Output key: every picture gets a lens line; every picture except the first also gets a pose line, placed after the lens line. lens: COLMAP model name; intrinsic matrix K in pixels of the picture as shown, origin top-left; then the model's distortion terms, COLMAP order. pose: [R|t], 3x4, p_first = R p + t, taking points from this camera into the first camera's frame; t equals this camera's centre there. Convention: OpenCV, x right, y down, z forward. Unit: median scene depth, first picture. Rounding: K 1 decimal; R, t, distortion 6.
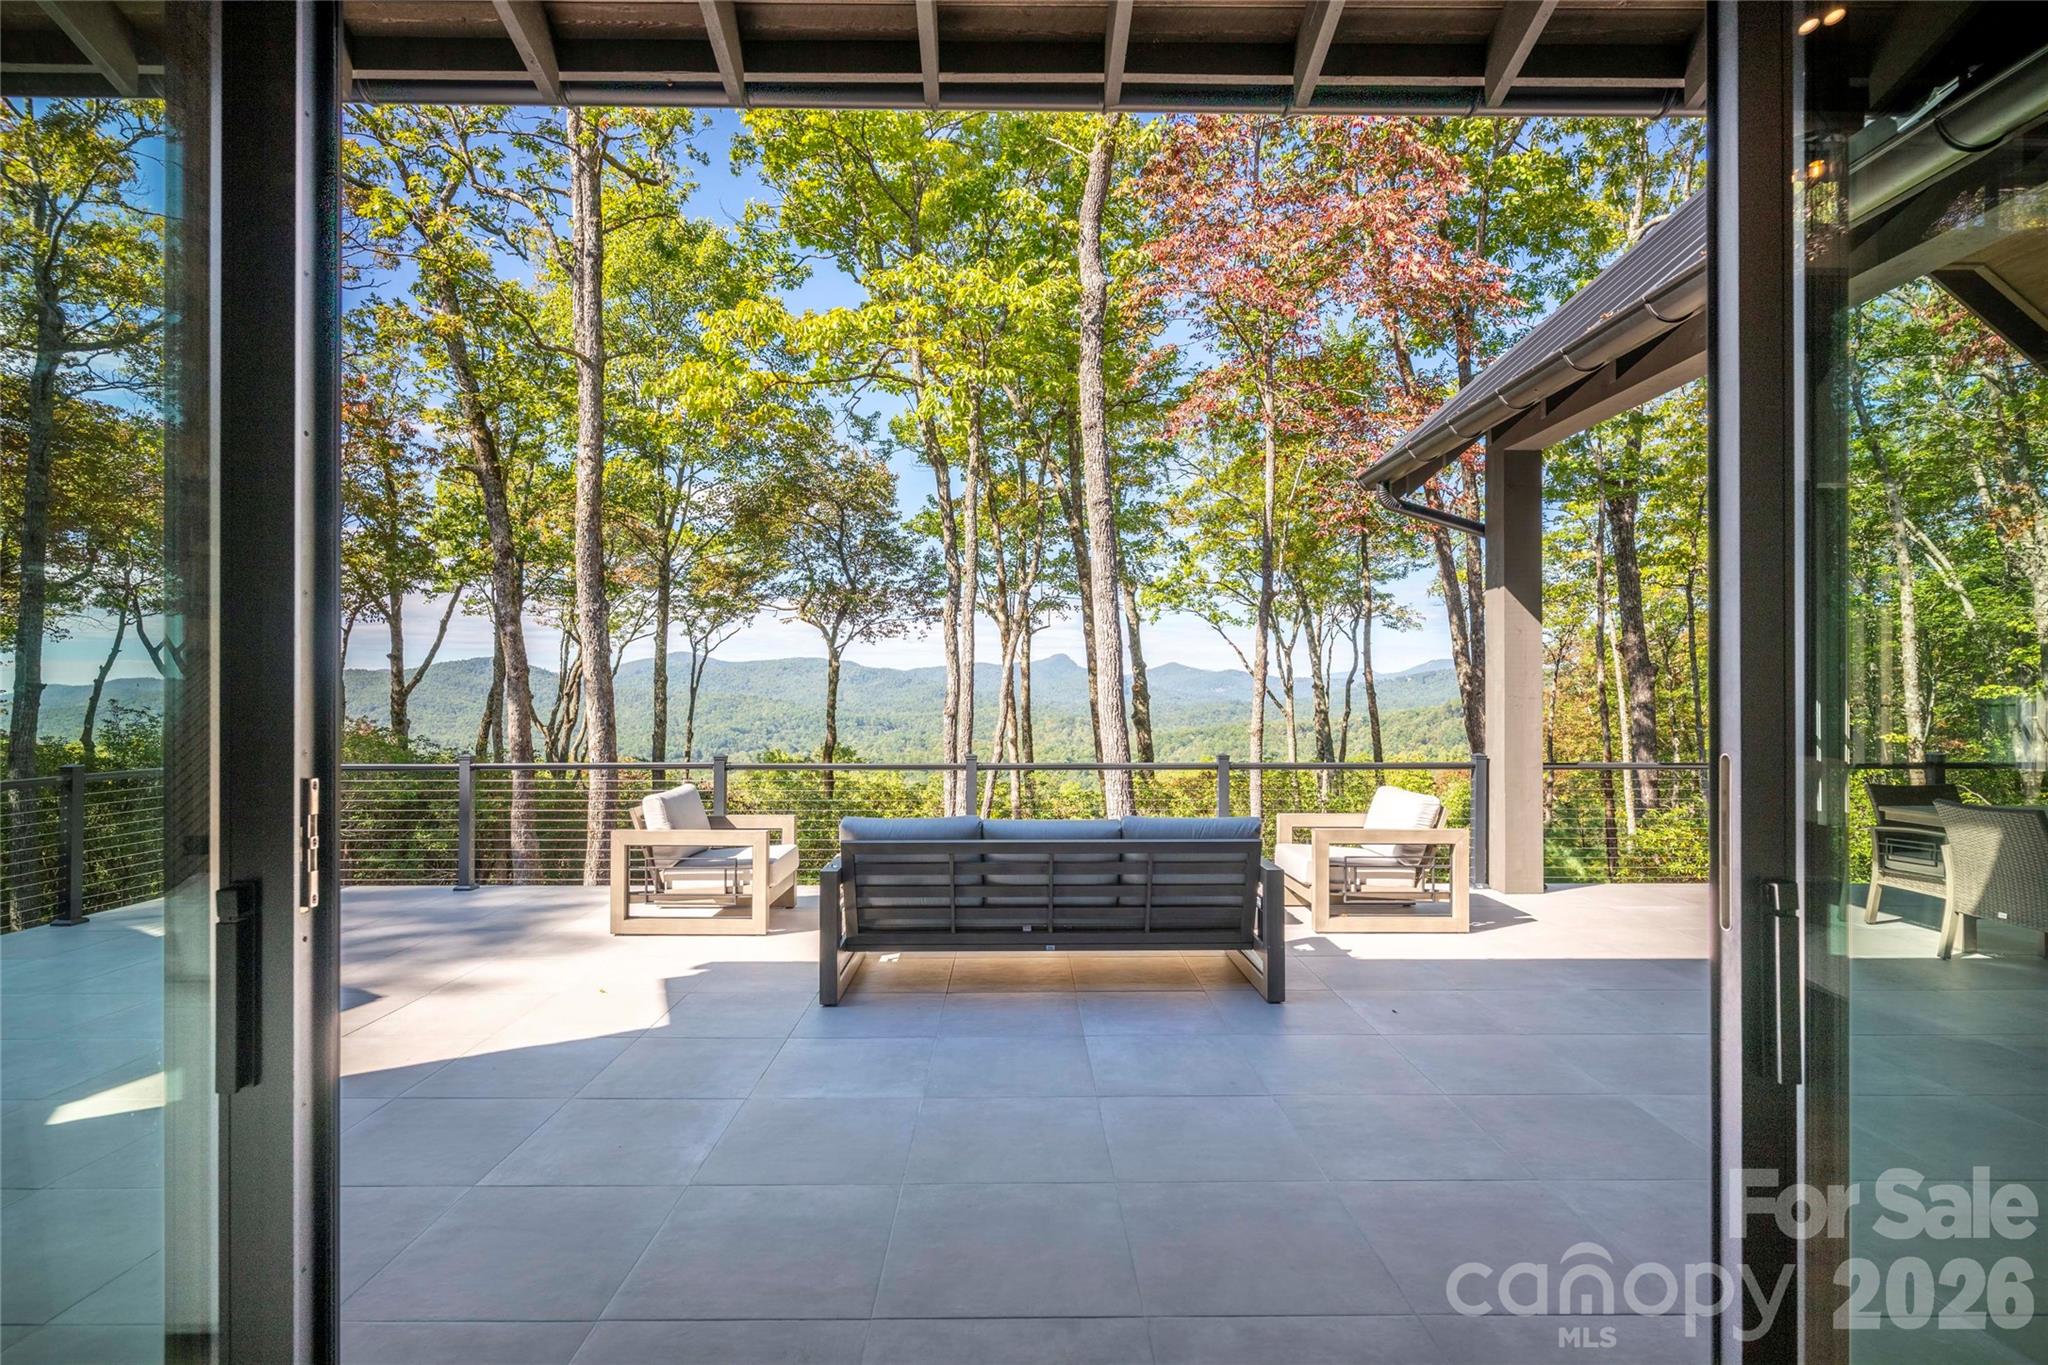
lens RADIAL K [[972.4, 0, 1012.3], [0, 972.4, 688.1], [0, 0, 1]] dist [0.001983, 0.001271]
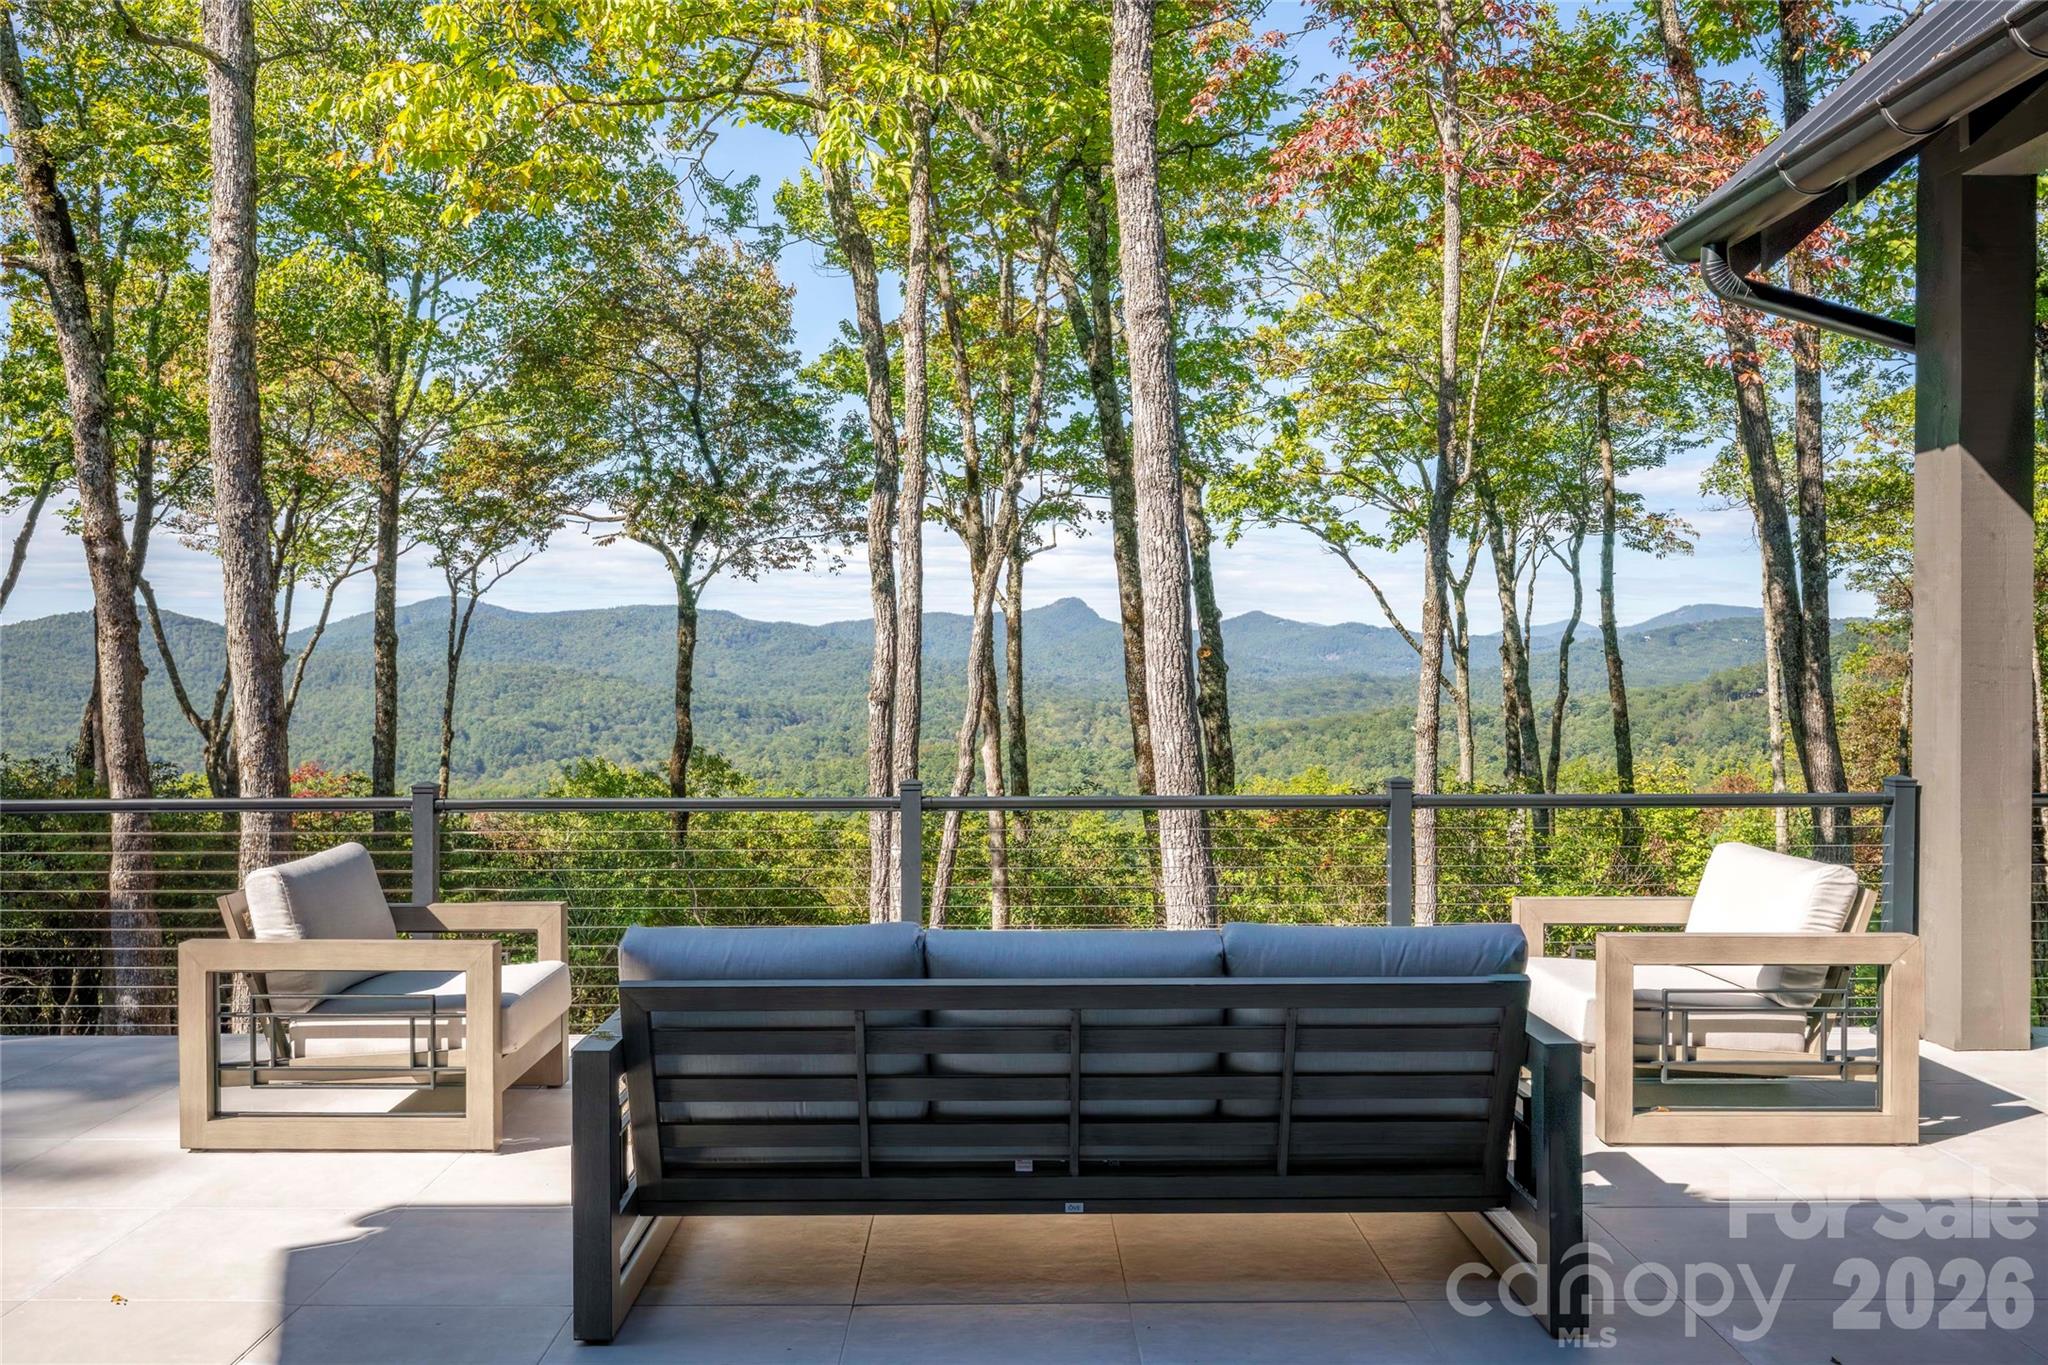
lens RADIAL K [[1599.7, 0, 979.6], [0, 1599.7, 678.0], [0, 0, 1]] dist [-0.000285, -0.002455]
pose [[0.999970, -0.002697, -0.007214, 0.000047], [0.002803, 0.999888, 0.014732, 0.000462], [0.007174, -0.014752, 0.999865, 0.048612]]
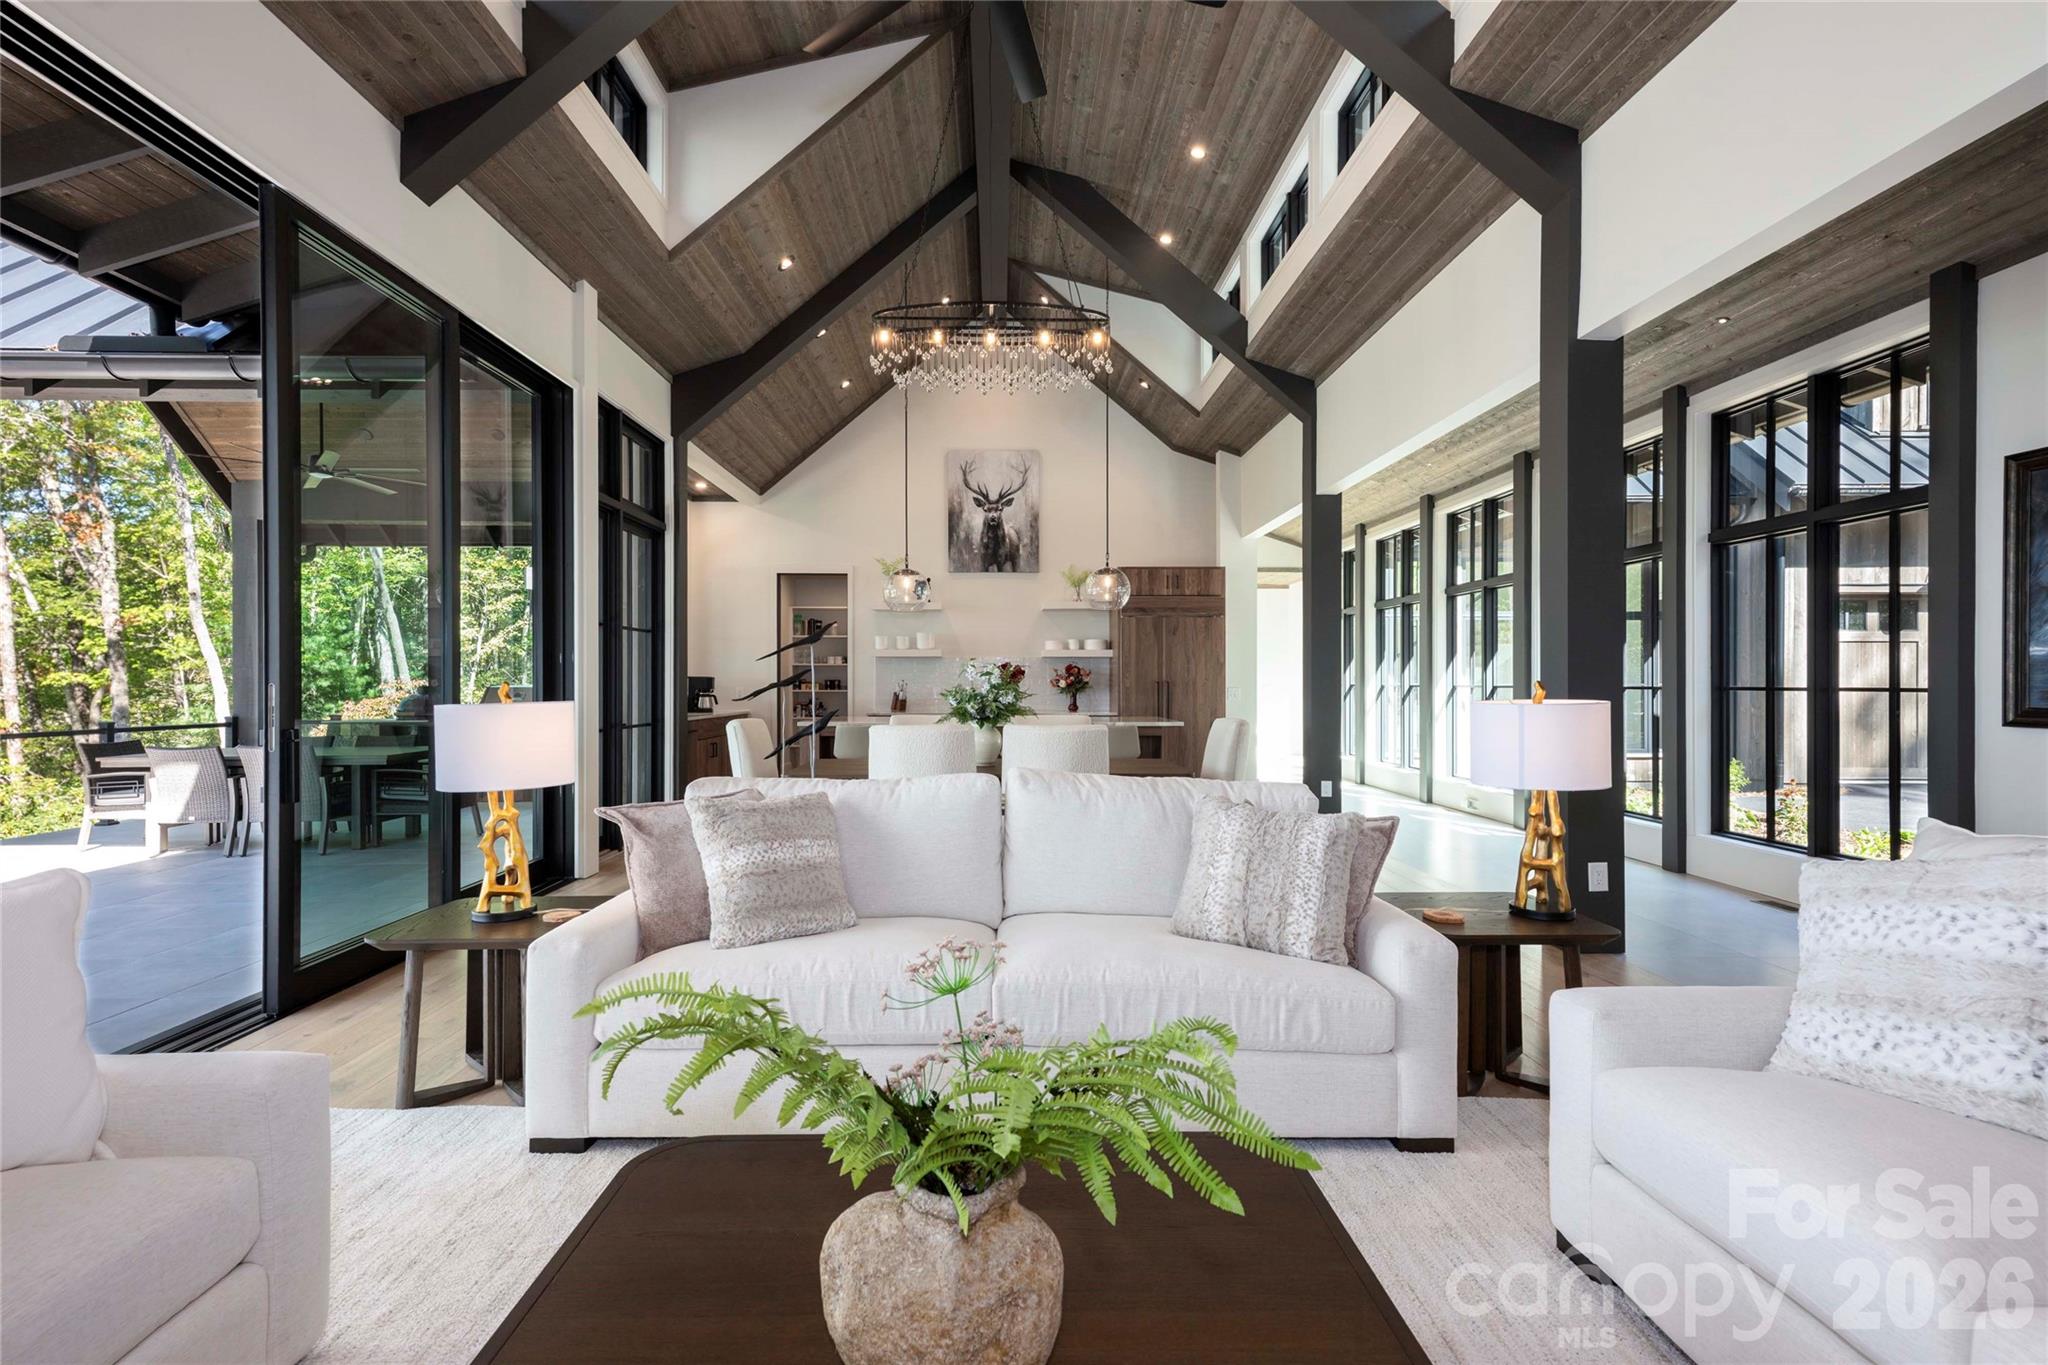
lens RADIAL K [[972.4, 0, 1012.3], [0, 972.4, 688.1], [0, 0, 1]] dist [0.001983, 0.001271]
pose [[-0.010487, -0.006281, 0.999925, -0.113850], [-0.003550, 0.999974, 0.006244, 0.003554], [-0.999939, -0.003484, -0.010509, -0.058075]]
